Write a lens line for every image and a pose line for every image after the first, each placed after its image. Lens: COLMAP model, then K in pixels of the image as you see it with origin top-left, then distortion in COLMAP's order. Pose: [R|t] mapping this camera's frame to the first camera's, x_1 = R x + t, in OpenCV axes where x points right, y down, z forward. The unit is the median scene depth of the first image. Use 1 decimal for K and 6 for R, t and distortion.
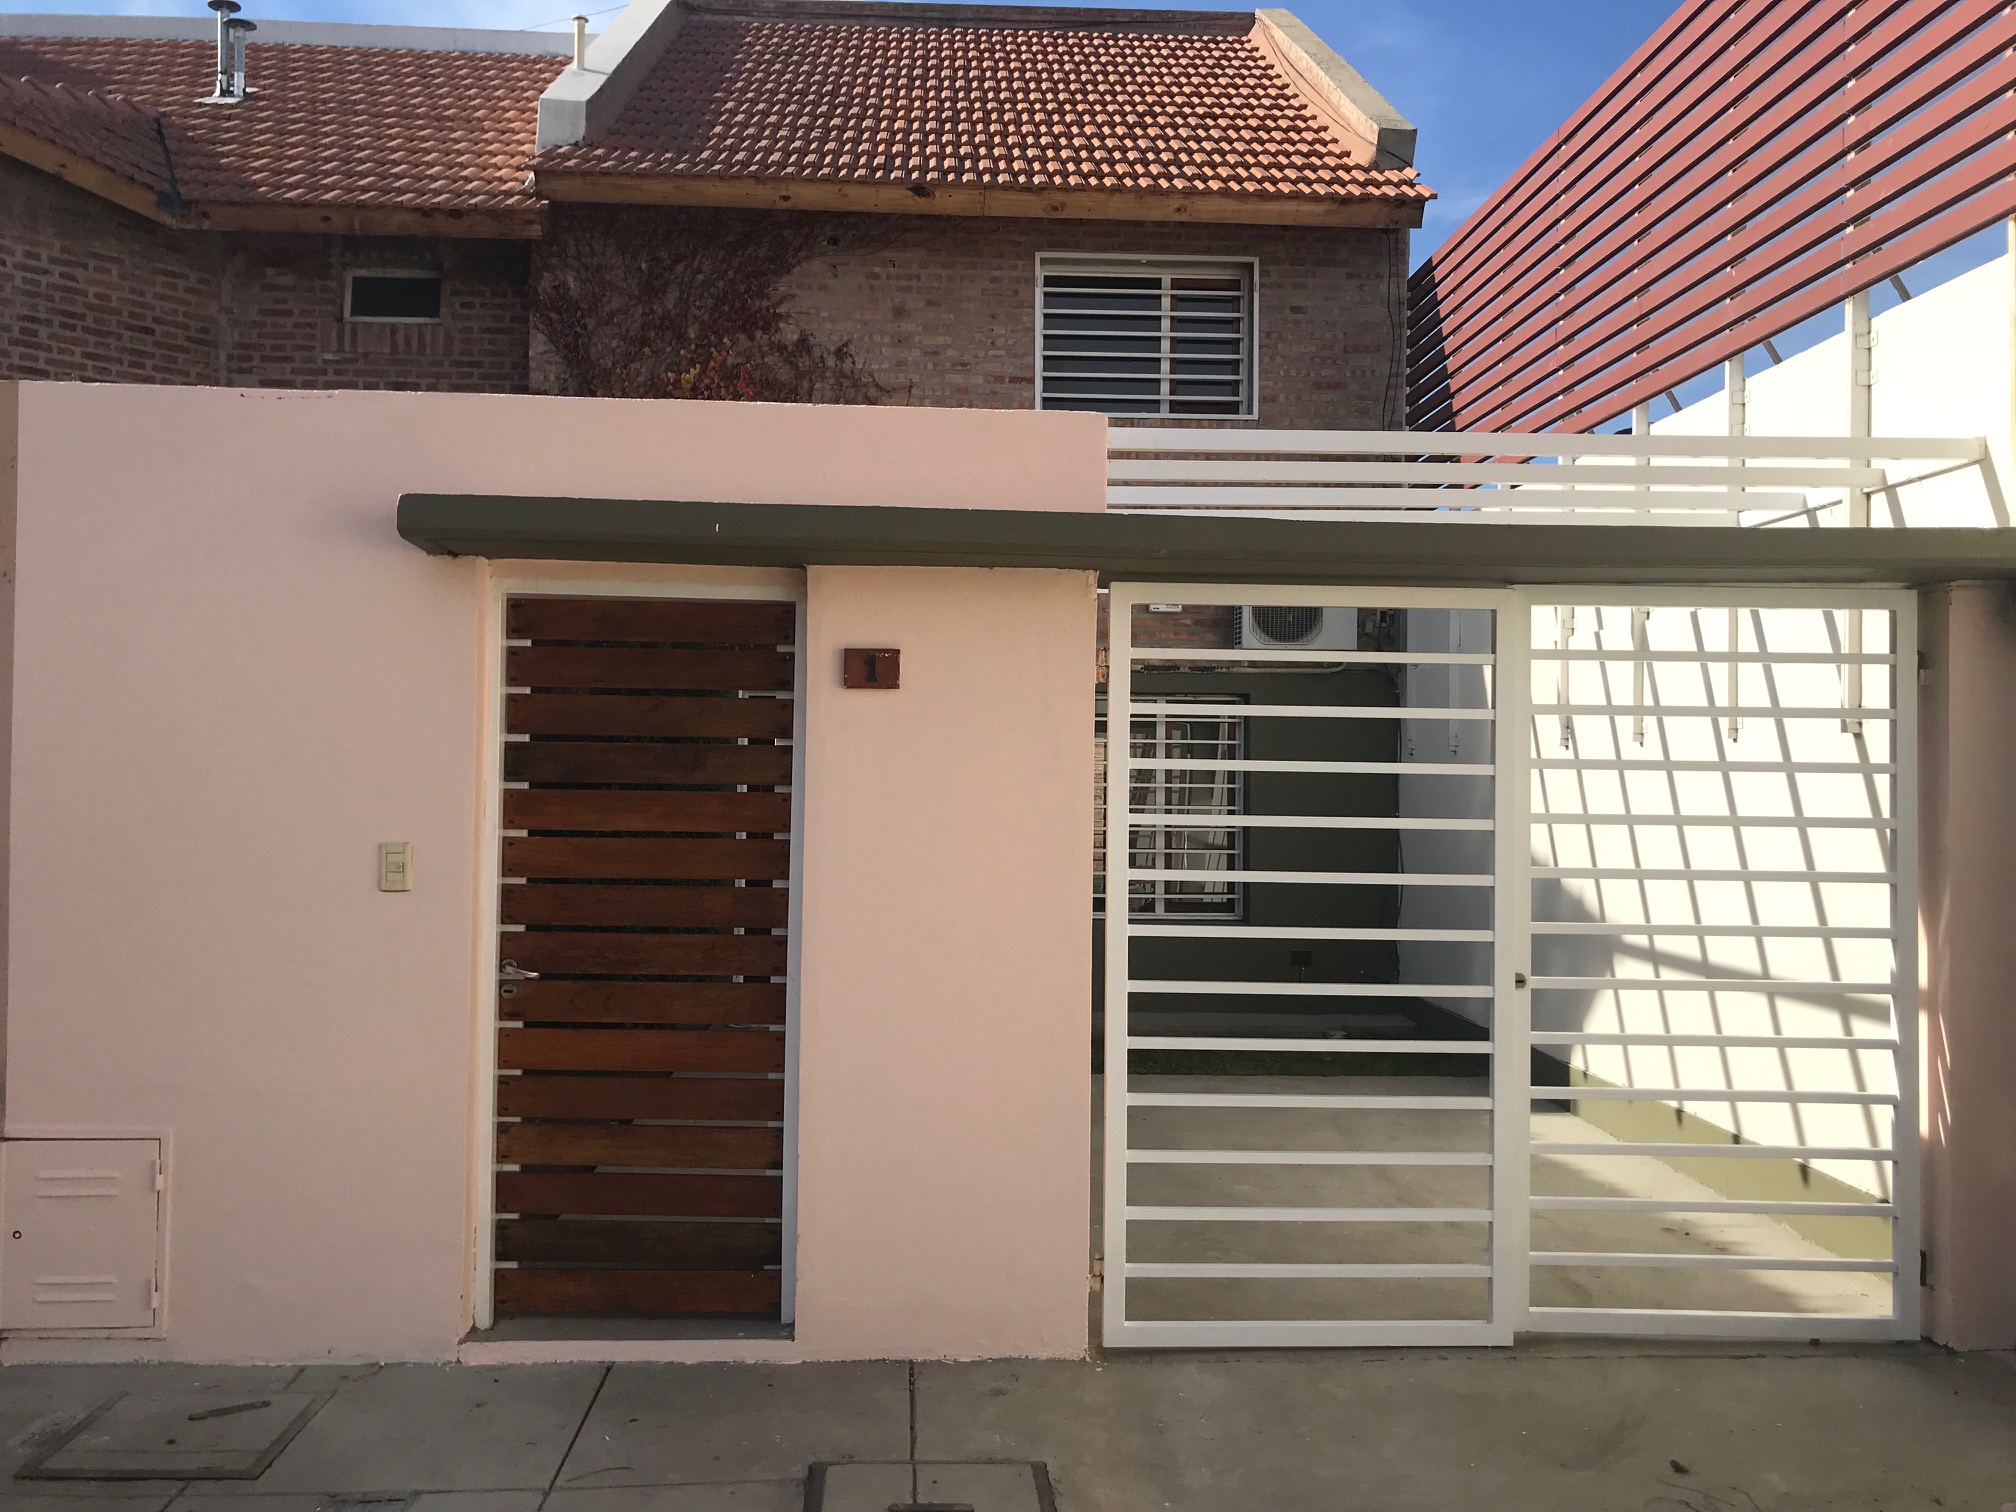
lens RADIAL K [[1637.7, 0, 996.7], [0, 1637.7, 741.7], [0, 0, 1]] dist [0.045161, -0.055820]
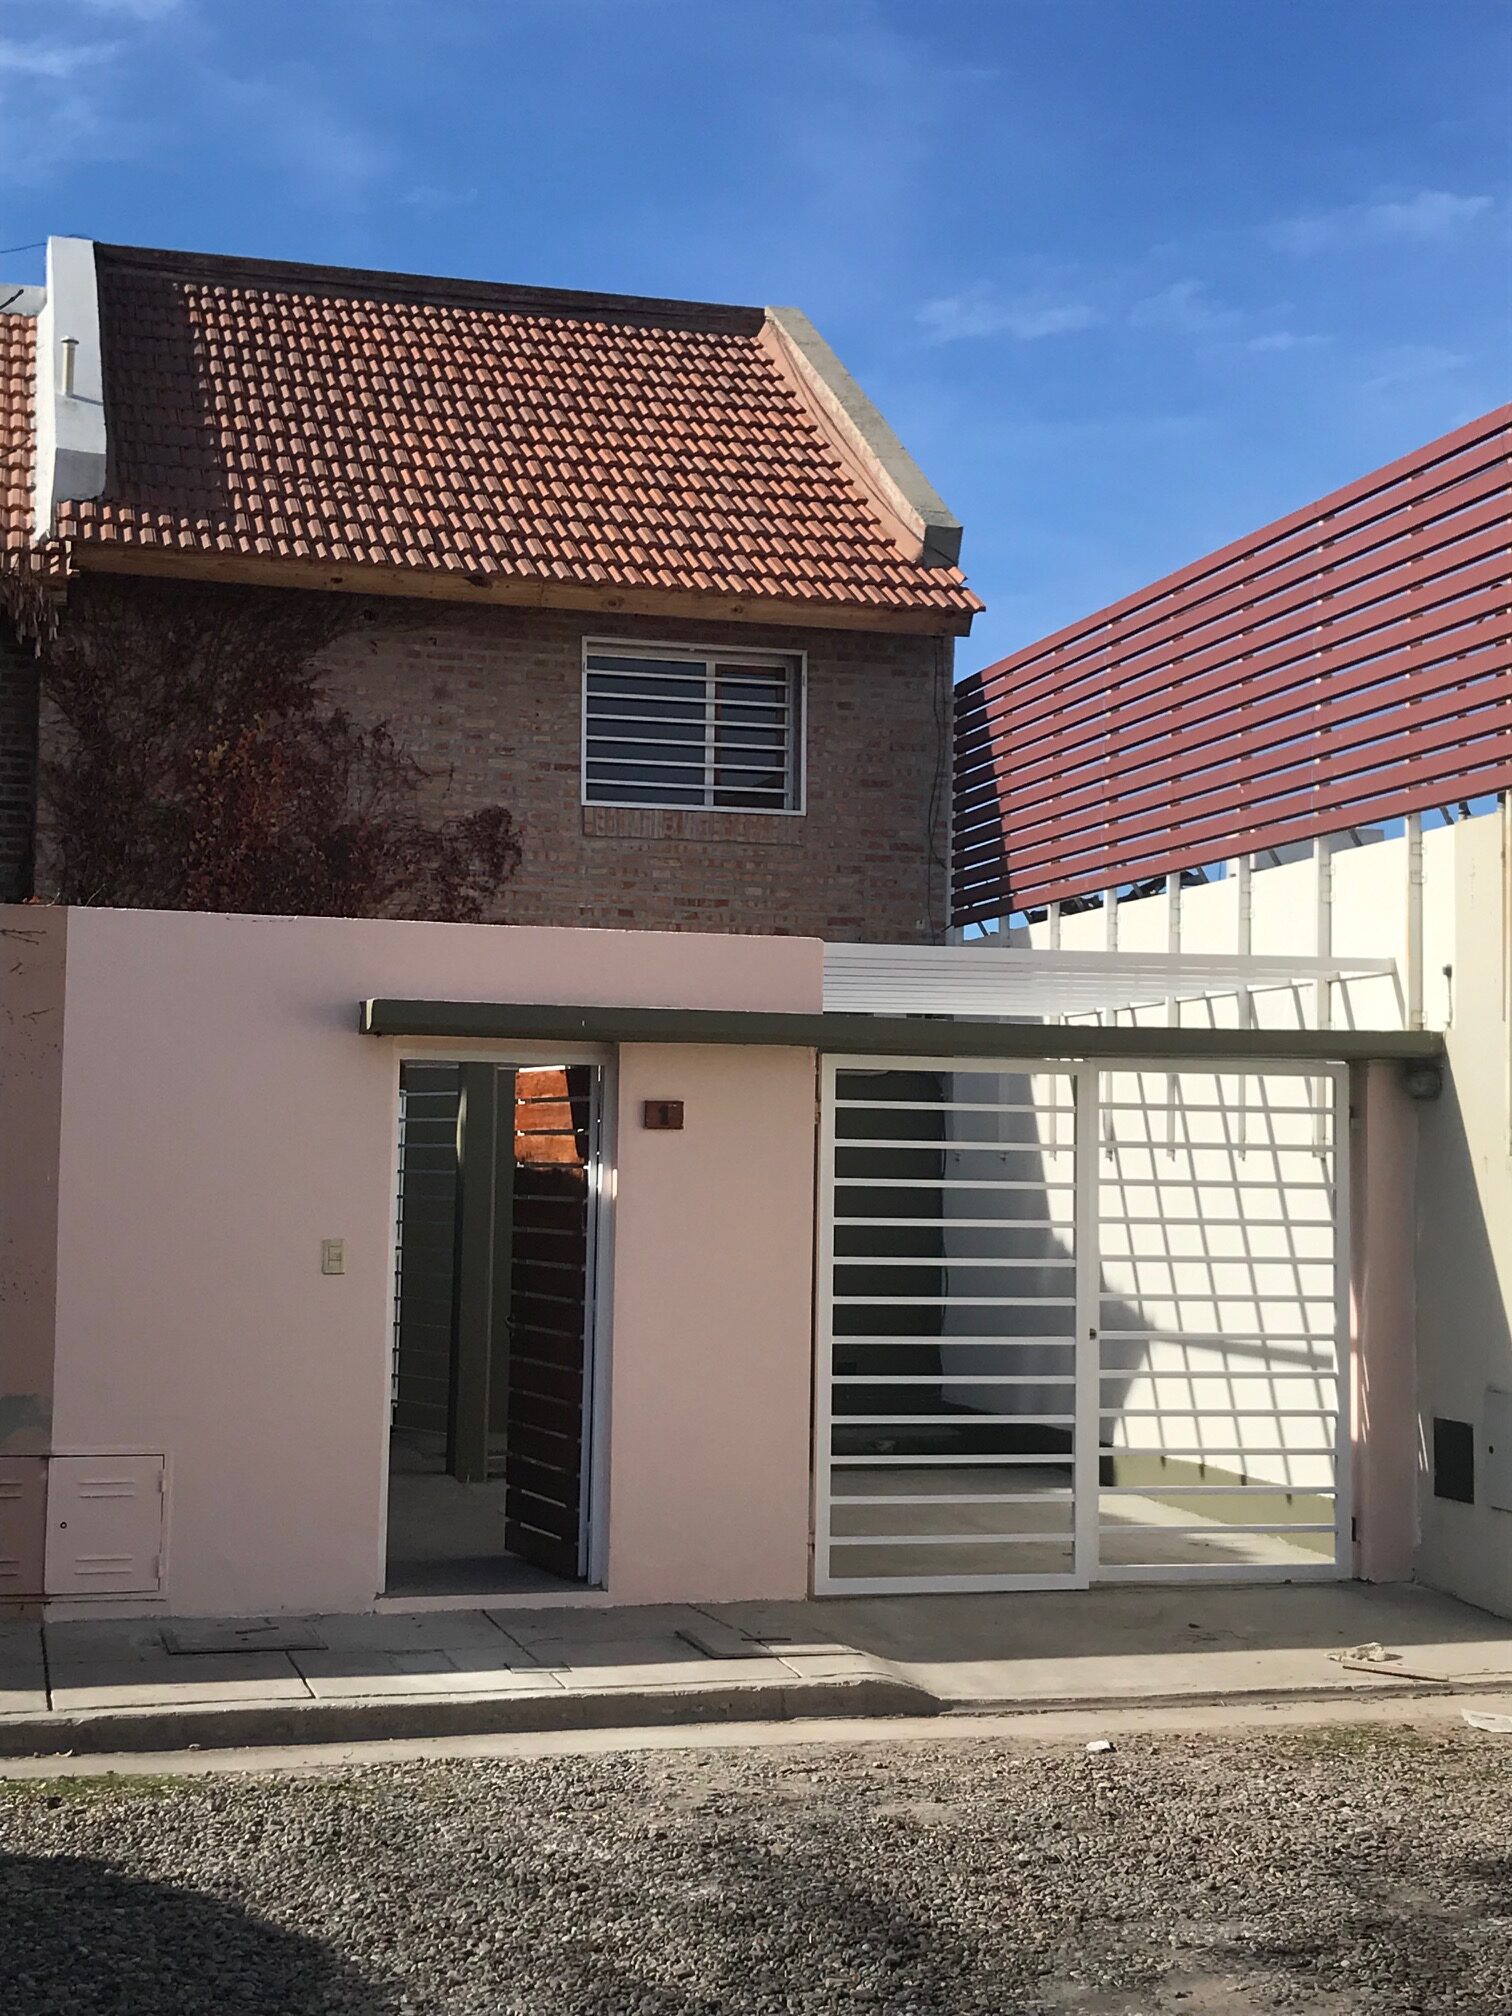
lens RADIAL K [[2774.9, 0, 764.0], [0, 2774.9, 1015.9], [0, 0, 1]] dist [0.120055, 0.000000]
pose [[0.974748, 0.014920, 0.222809, -0.234026], [-0.007549, 0.999397, -0.033897, -0.022118], [-0.223181, 0.031359, 0.974273, -0.605677]]
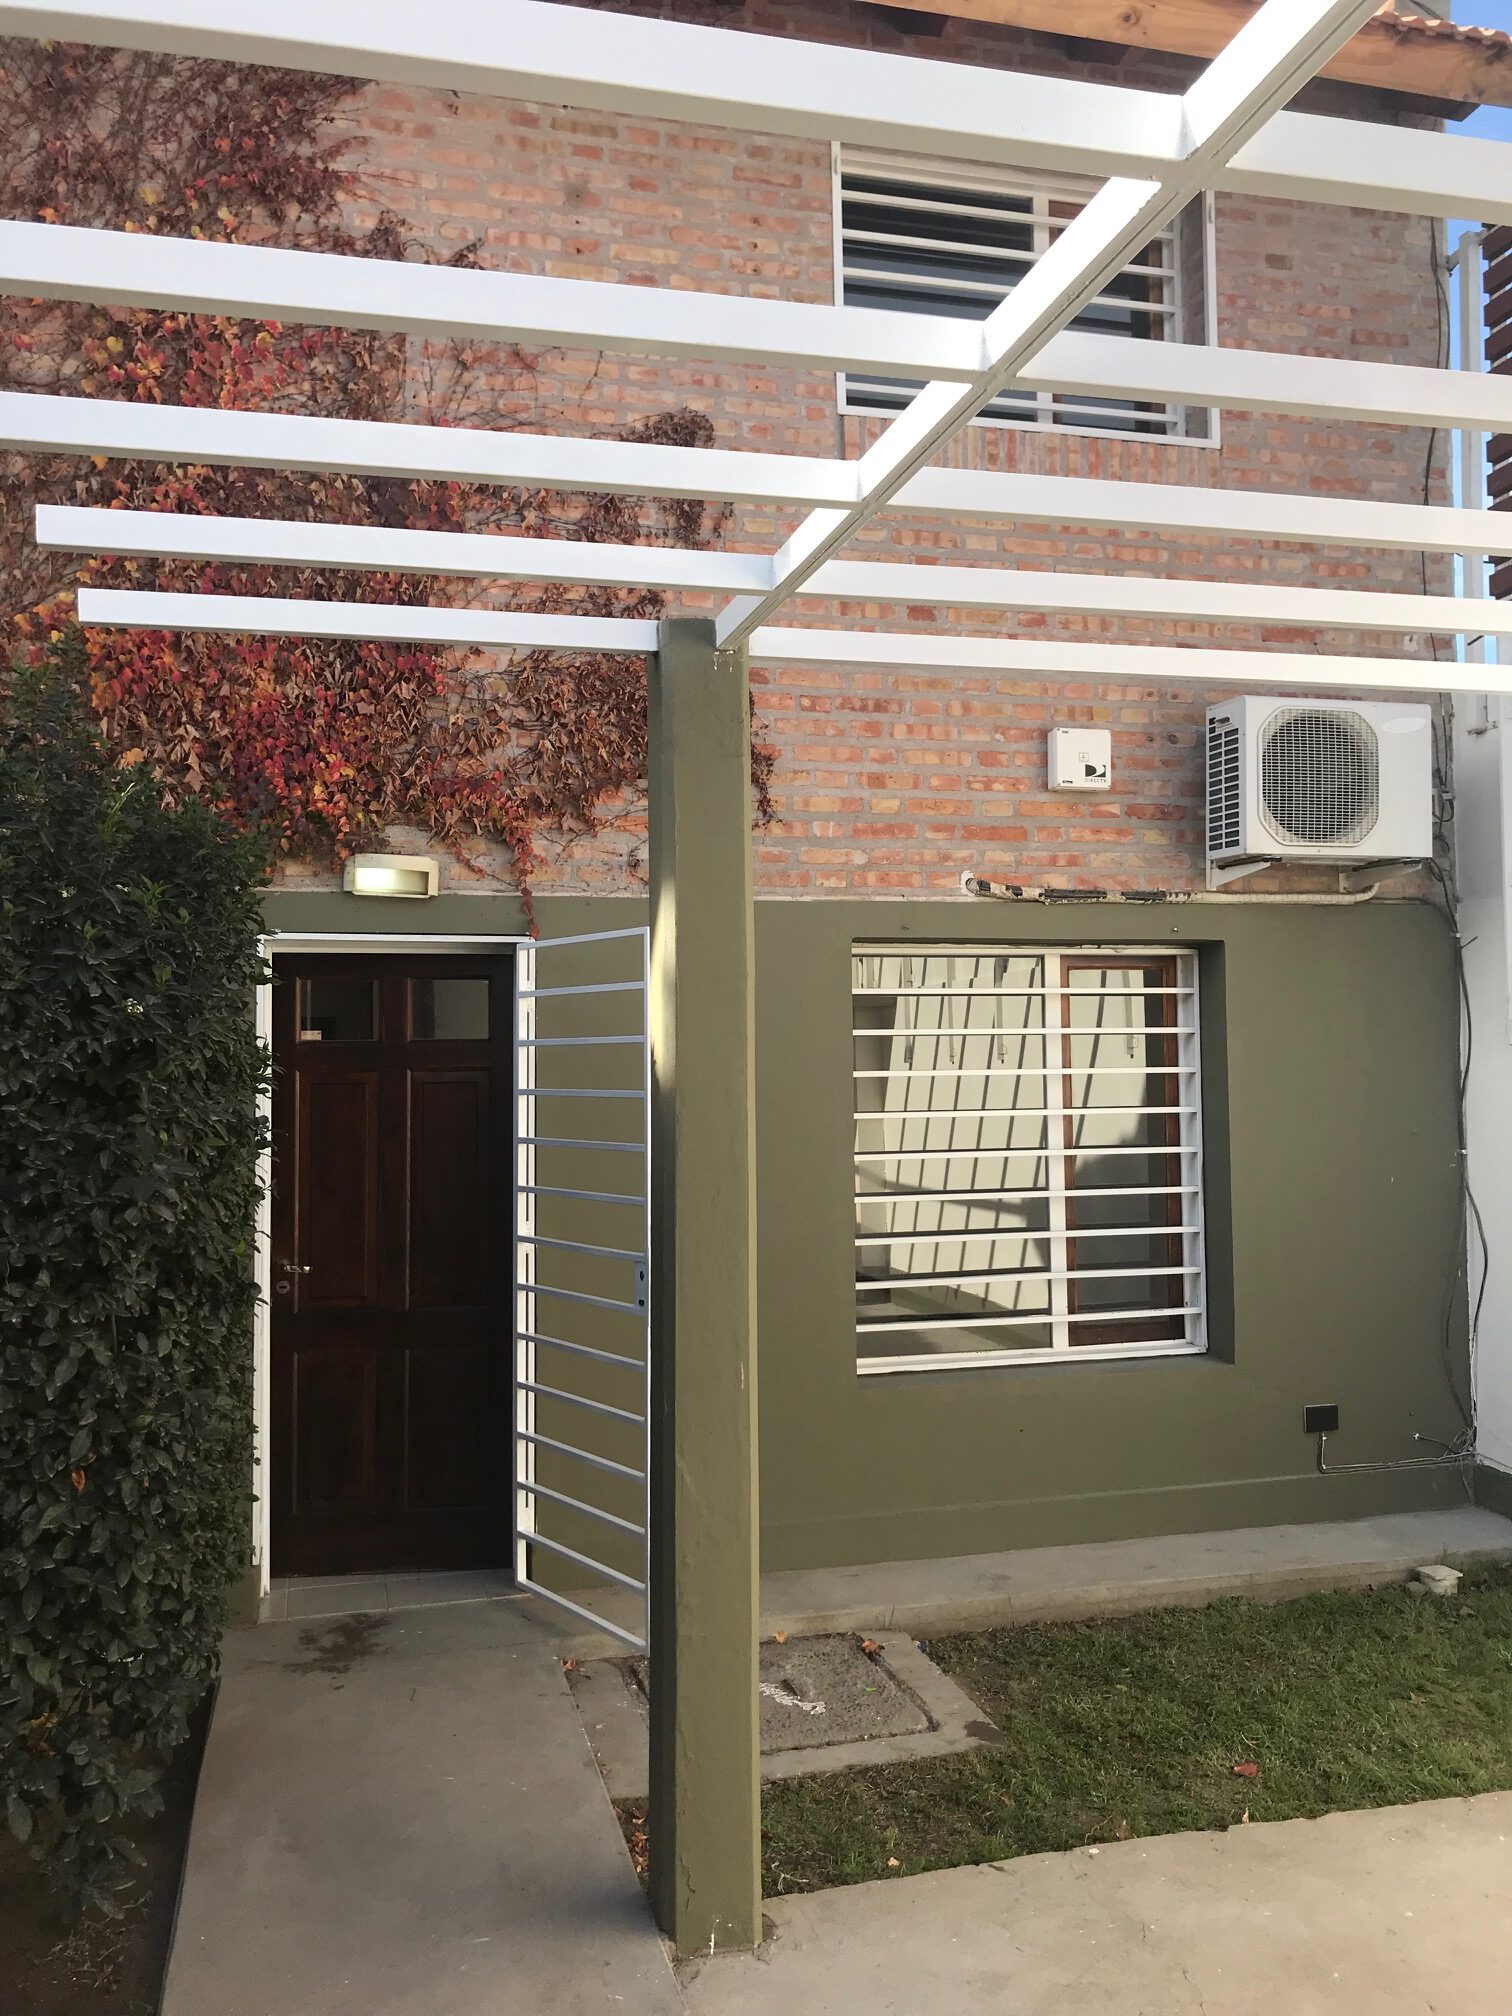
lens RADIAL K [[1637.7, 0, 753.1], [0, 1637.7, 994.9], [0, 0, 1]] dist [0.045161, -0.055820]
pose [[0.978867, -0.011995, 0.204144, -0.114062], [0.016569, 0.999648, -0.020710, -0.002202], [-0.203824, 0.023655, 0.978722, 0.497213]]
